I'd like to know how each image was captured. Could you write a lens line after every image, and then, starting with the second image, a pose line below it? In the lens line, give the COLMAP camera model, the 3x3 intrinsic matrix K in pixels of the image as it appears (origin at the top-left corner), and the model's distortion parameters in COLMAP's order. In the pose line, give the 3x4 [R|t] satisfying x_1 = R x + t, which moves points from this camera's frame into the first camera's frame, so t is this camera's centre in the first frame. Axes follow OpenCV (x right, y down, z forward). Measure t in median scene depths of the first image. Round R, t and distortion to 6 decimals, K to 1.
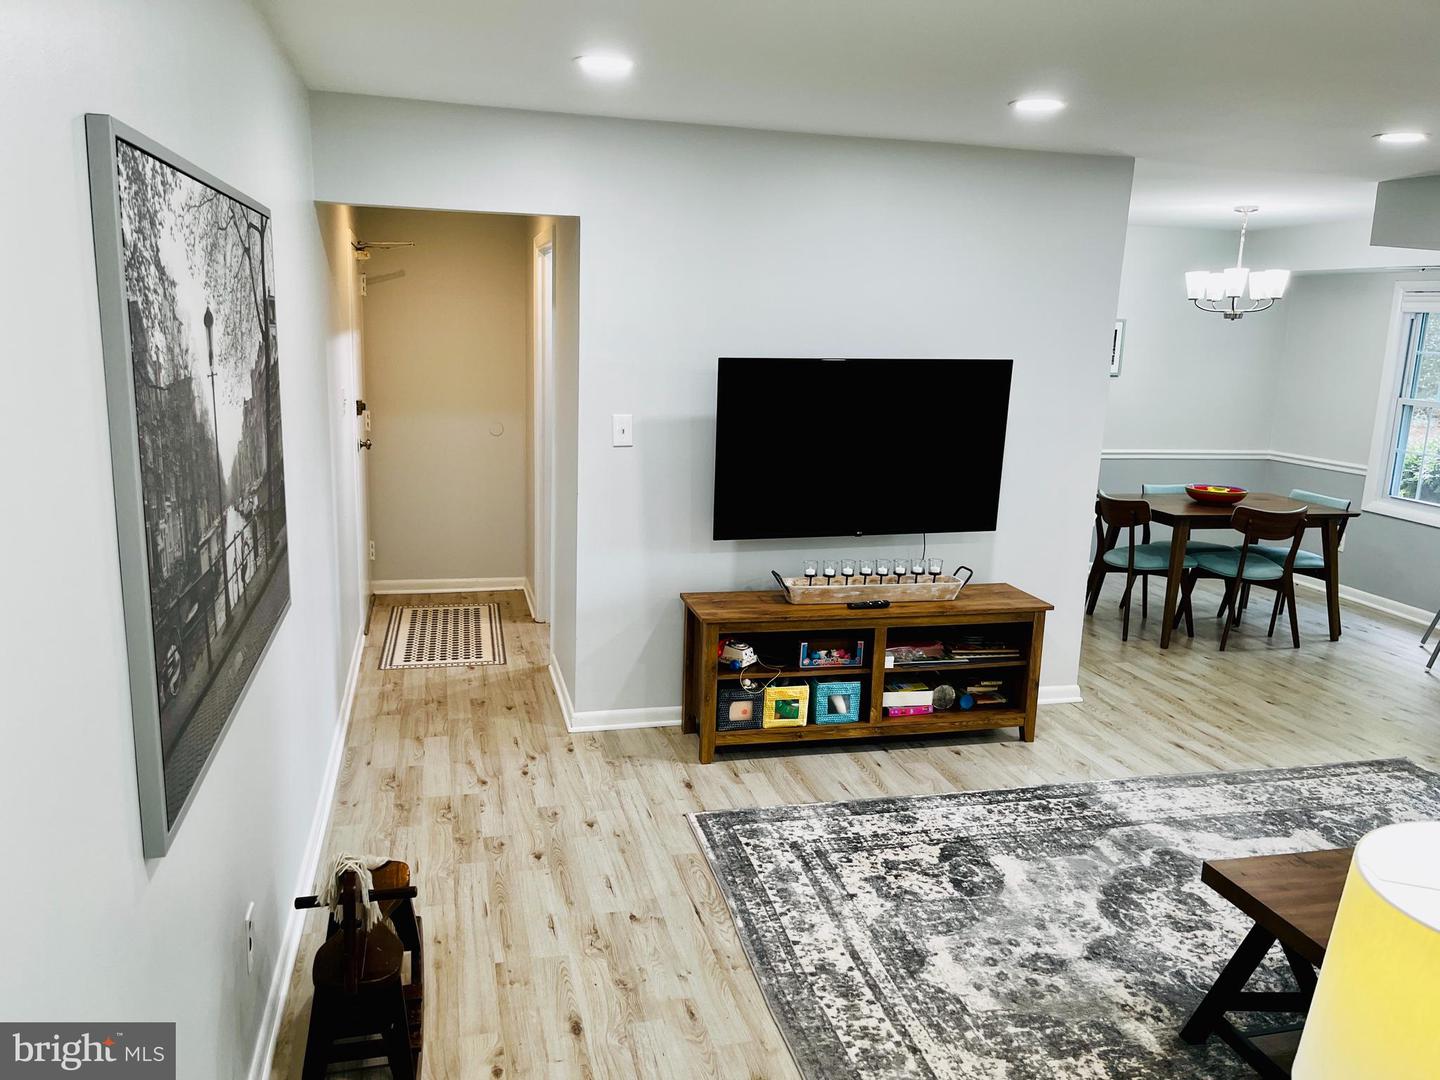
lens RADIAL K [[1091.3, 0, 715.7], [0, 1091.3, 554.0], [0, 0, 1]] dist [0.052394, -0.056711]
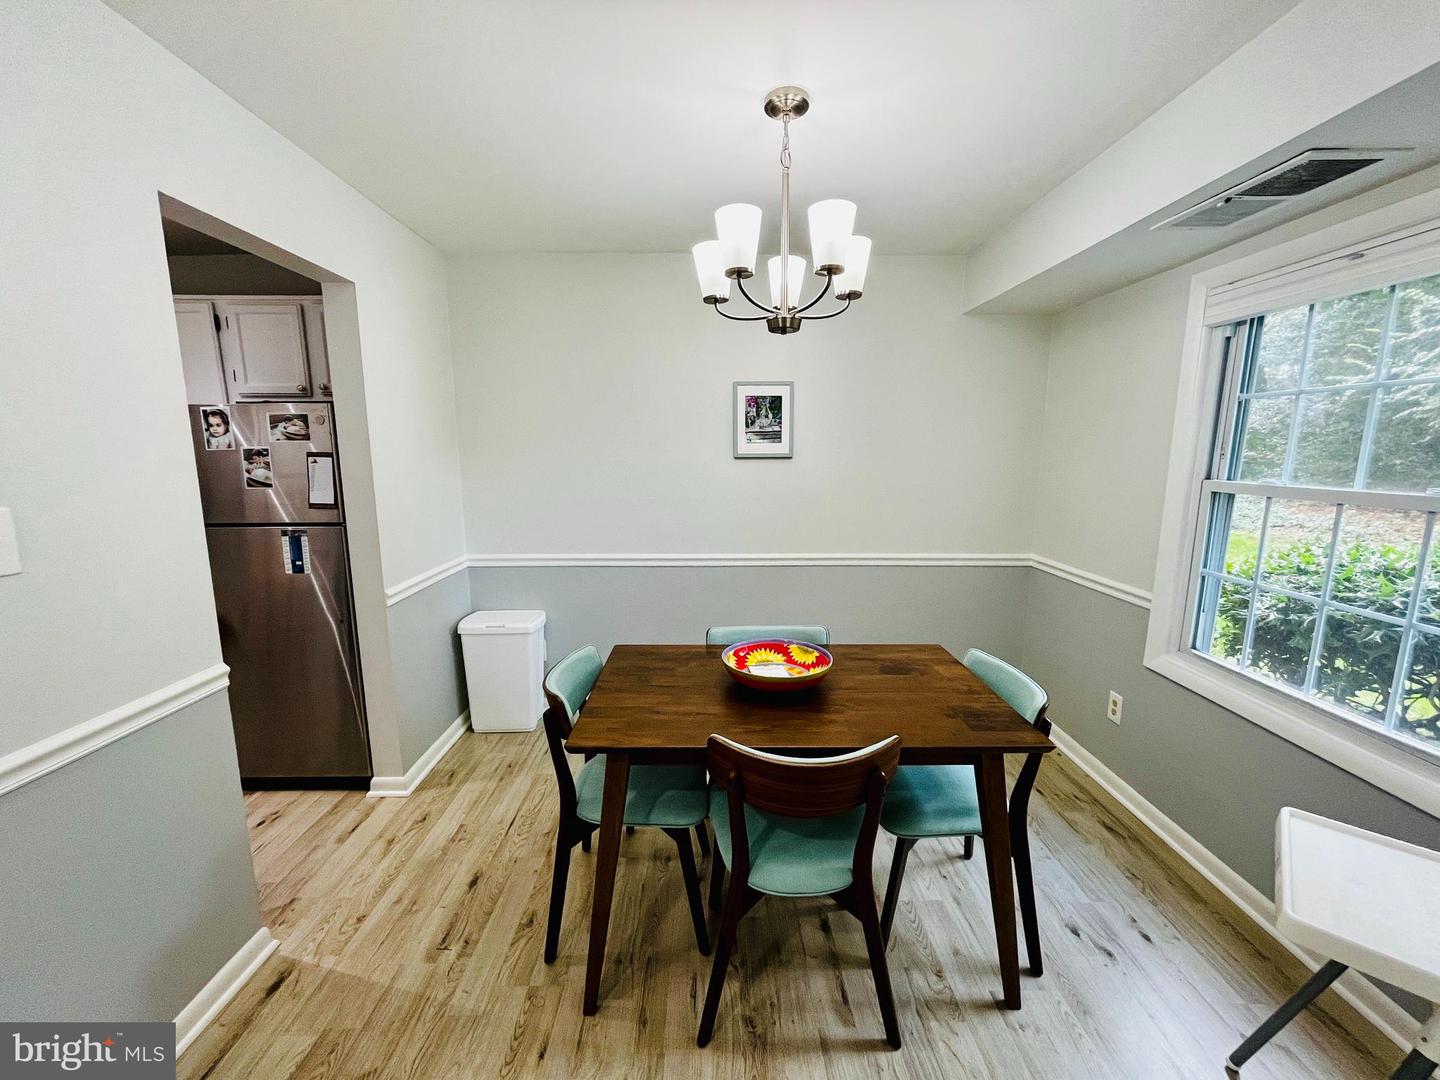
lens RADIAL K [[583.8, 0, 714.6], [0, 583.8, 543.5], [0, 0, 1]] dist [-0.001905, -0.000106]
pose [[0.970198, 0.005926, -0.242241, 0.738208], [-0.017814, 0.998740, -0.046911, -0.149282], [0.241658, 0.049828, 0.969081, 1.074913]]
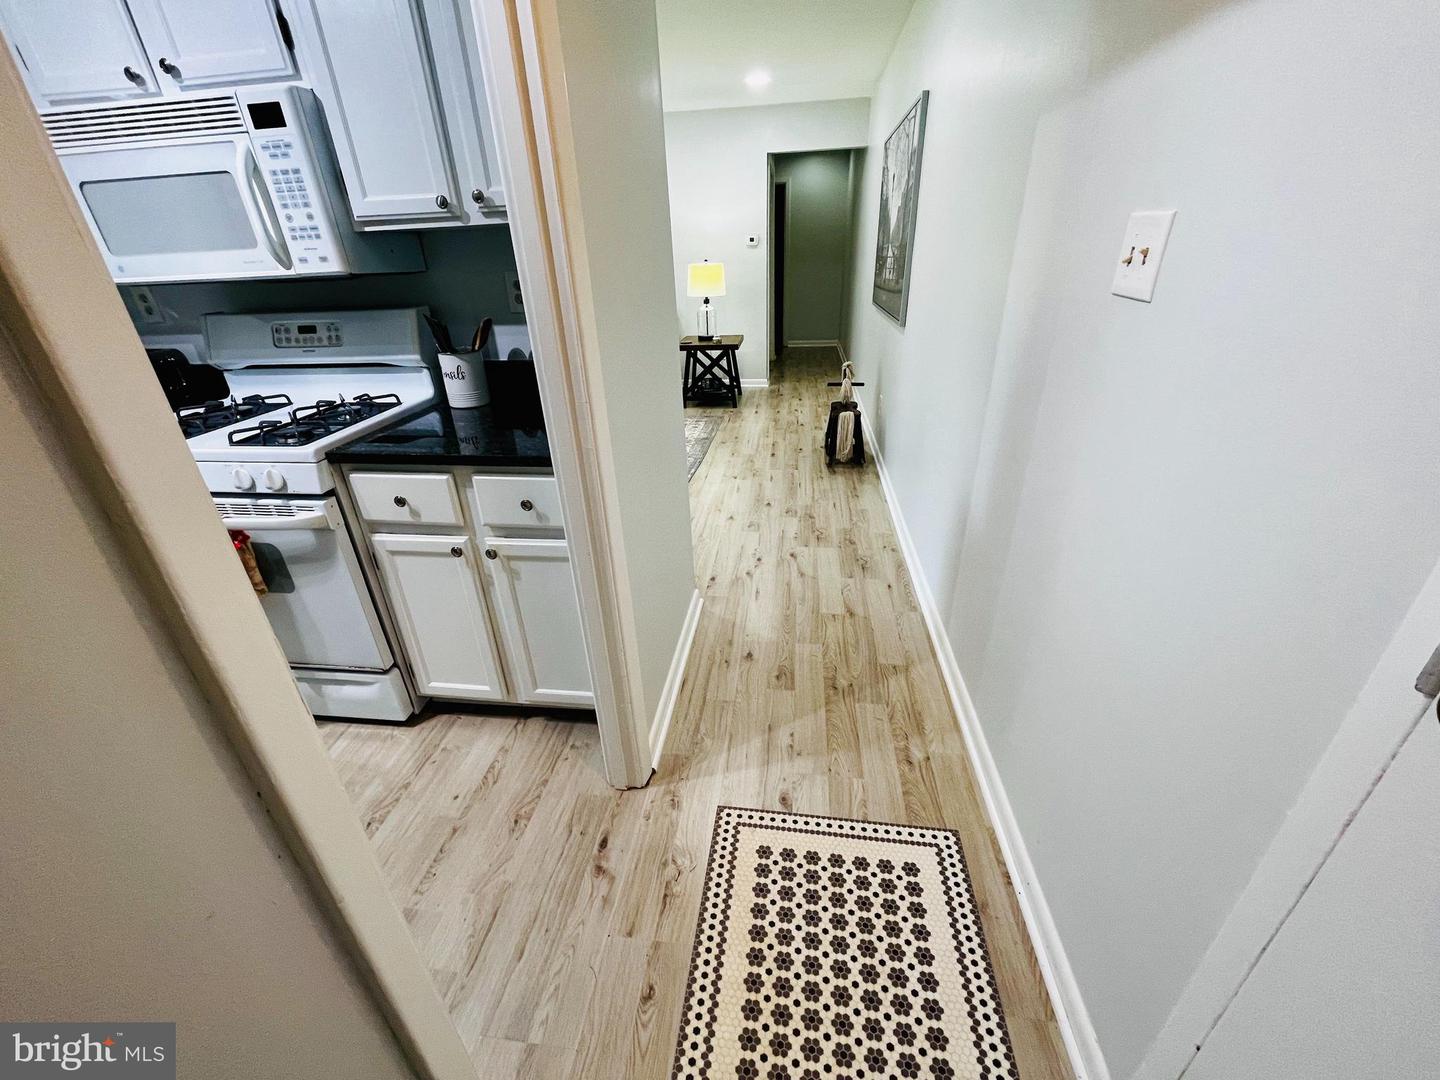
lens RADIAL K [[583.8, 0, 718.0], [0, 583.8, 542.3], [0, 0, 1]] dist [-0.001905, -0.000106]
pose [[-0.930307, -0.165397, 0.327371, -0.333138], [0.079867, 0.779786, 0.620931, -0.224009], [-0.357979, 0.603803, -0.712231, 1.426097]]
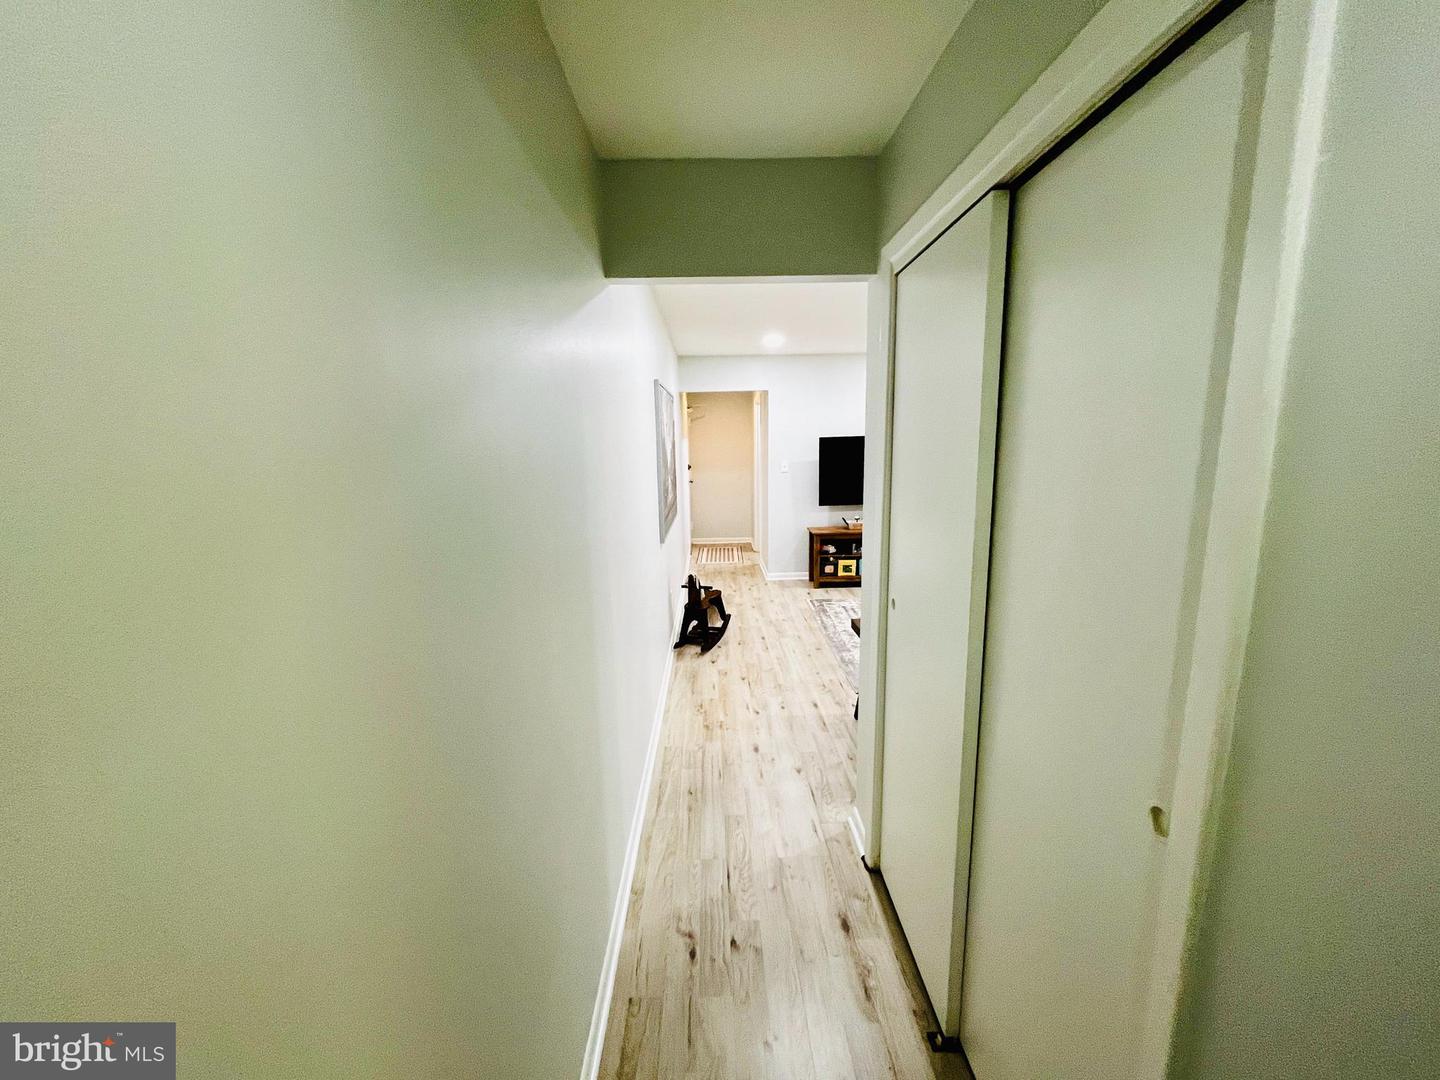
lens RADIAL K [[583.8, 0, 717.7], [0, 583.8, 543.5], [0, 0, 1]] dist [-0.001905, -0.000106]
pose [[0.971469, -0.010389, -0.236938, 0.096324], [0.001694, 0.999319, -0.036872, 0.133395], [0.237160, 0.035419, 0.970825, -0.447296]]
